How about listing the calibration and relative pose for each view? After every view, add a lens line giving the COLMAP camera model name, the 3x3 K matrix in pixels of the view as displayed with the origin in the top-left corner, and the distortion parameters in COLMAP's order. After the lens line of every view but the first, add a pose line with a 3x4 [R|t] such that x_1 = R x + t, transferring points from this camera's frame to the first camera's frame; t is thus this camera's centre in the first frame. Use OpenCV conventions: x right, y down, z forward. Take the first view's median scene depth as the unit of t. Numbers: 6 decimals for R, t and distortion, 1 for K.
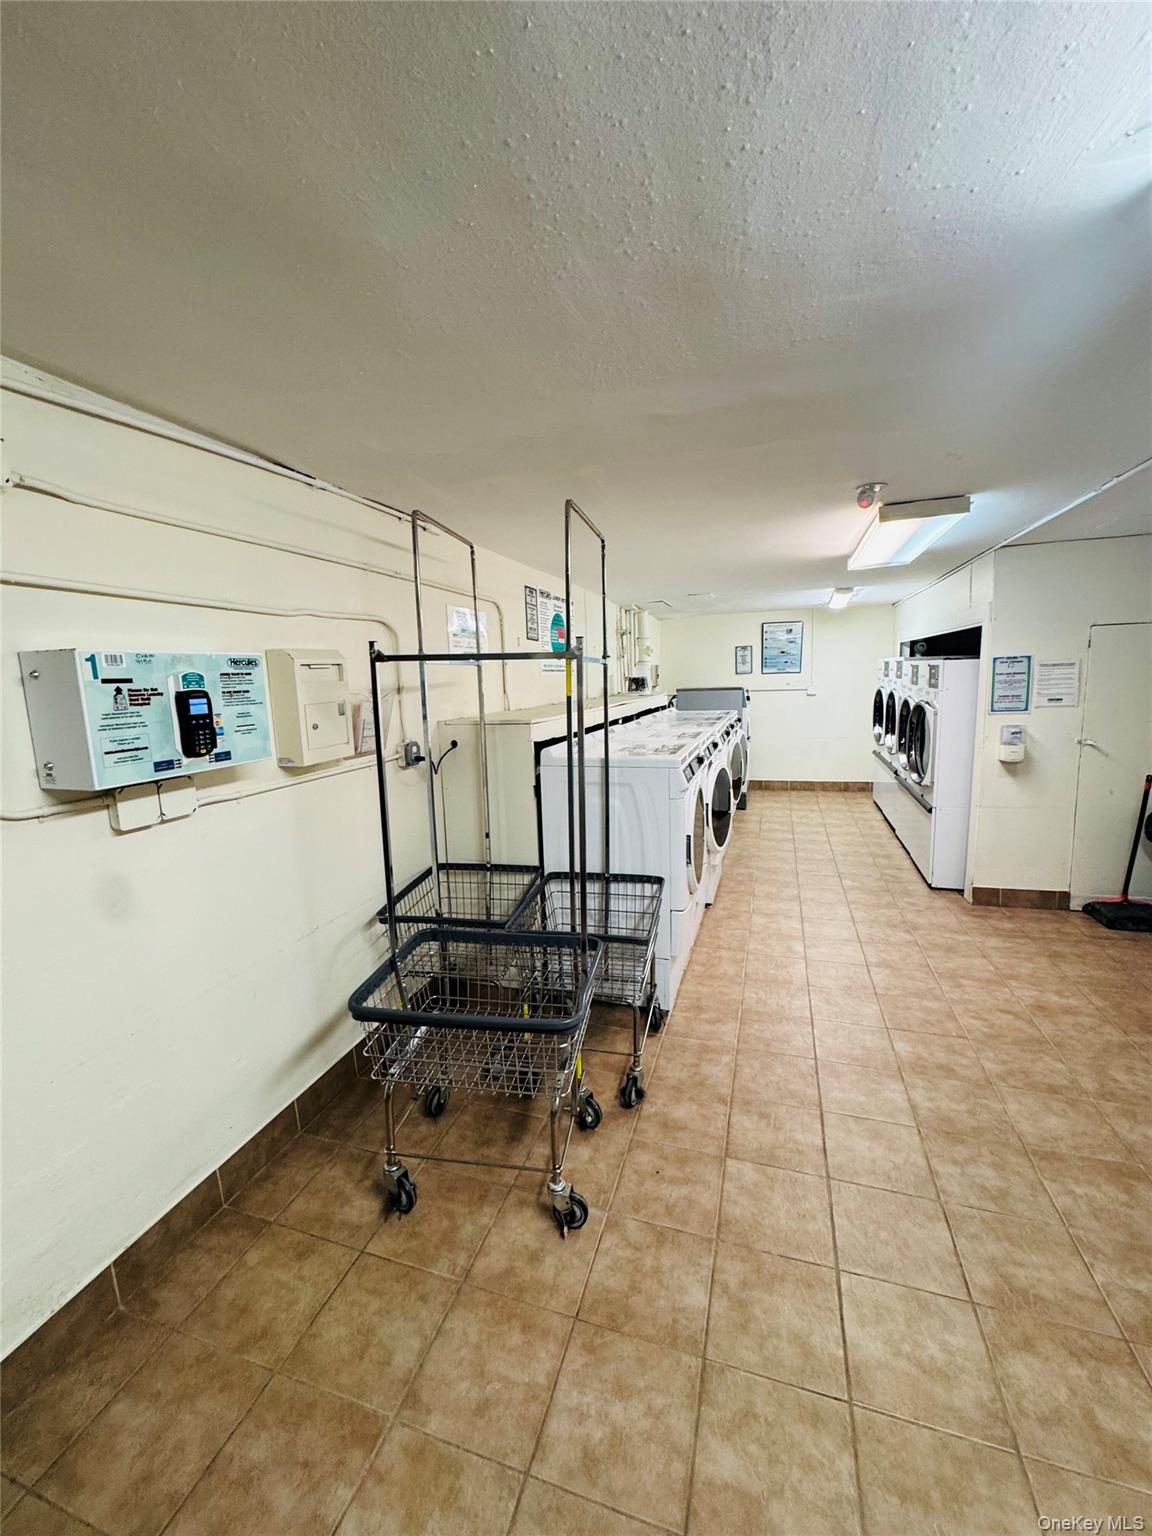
lens RADIAL K [[613.8, 0, 578.7], [0, 613.8, 765.8], [0, 0, 1]] dist [-0.003738, -0.000259]
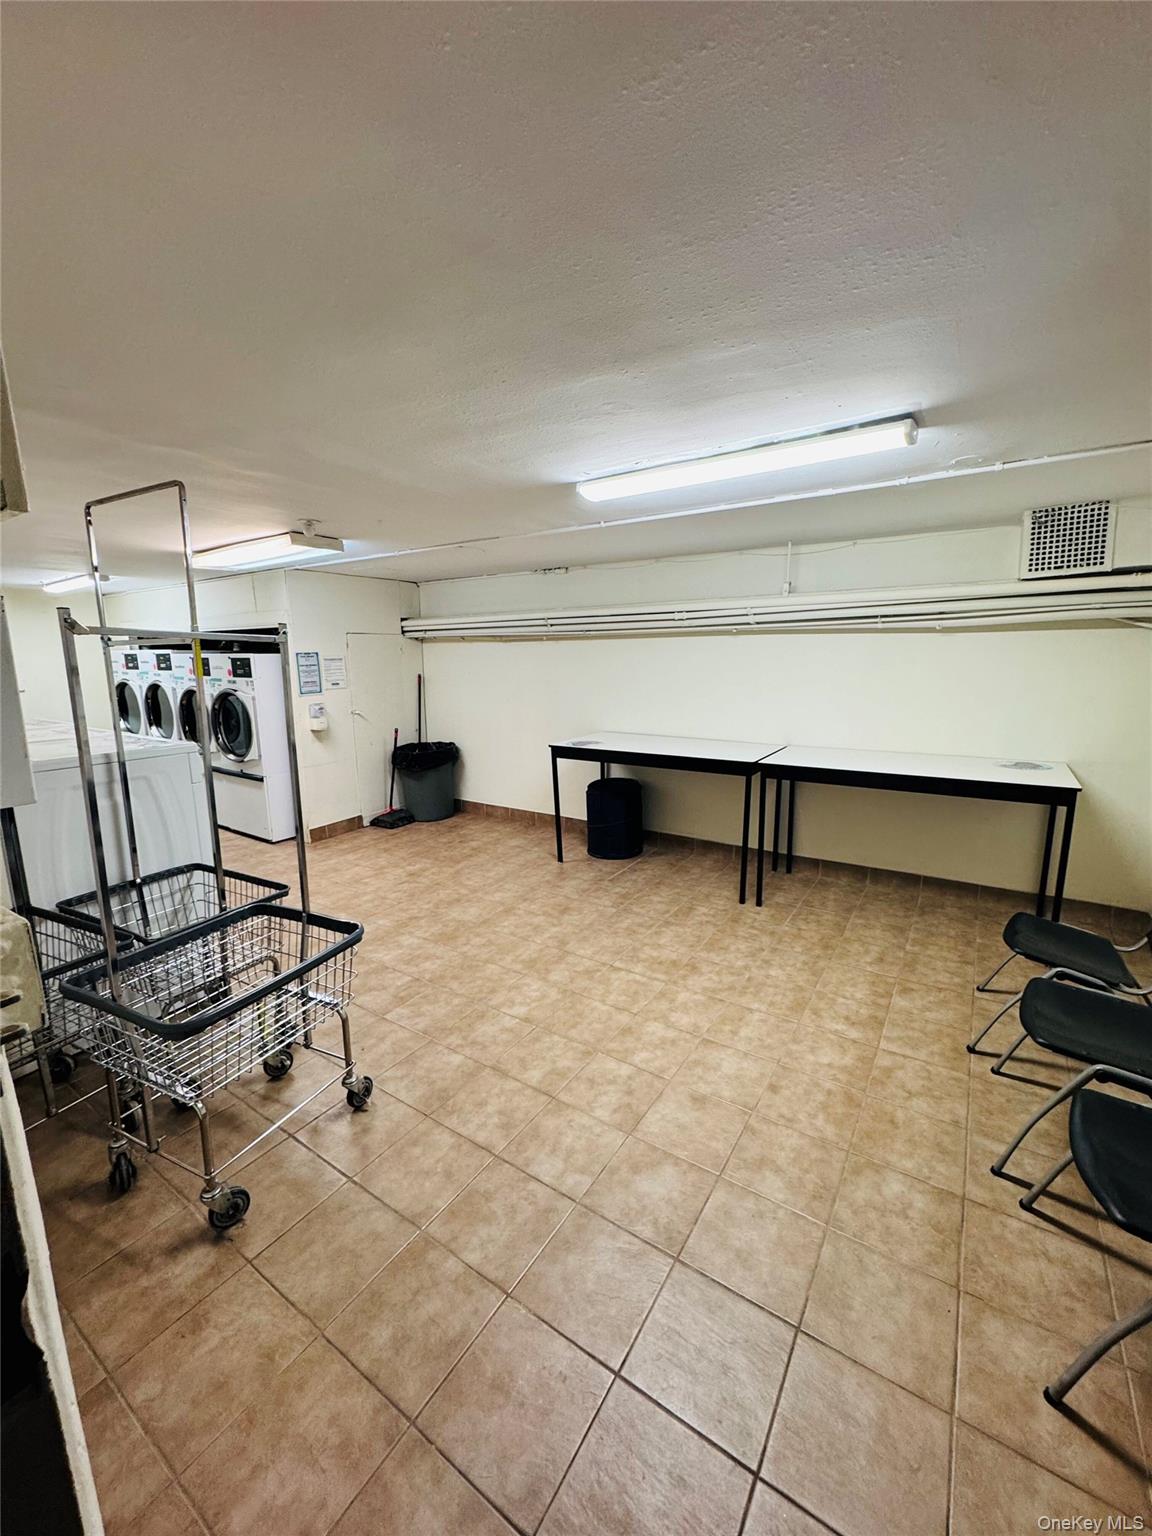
lens RADIAL K [[613.8, 0, 579.2], [0, 613.8, 764.7], [0, 0, 1]] dist [-0.003738, -0.000259]
pose [[0.271086, -0.144231, 0.951688, -0.534972], [0.142620, 0.983815, 0.108475, 0.003327], [-0.951930, 0.106324, 0.287269, 0.084768]]
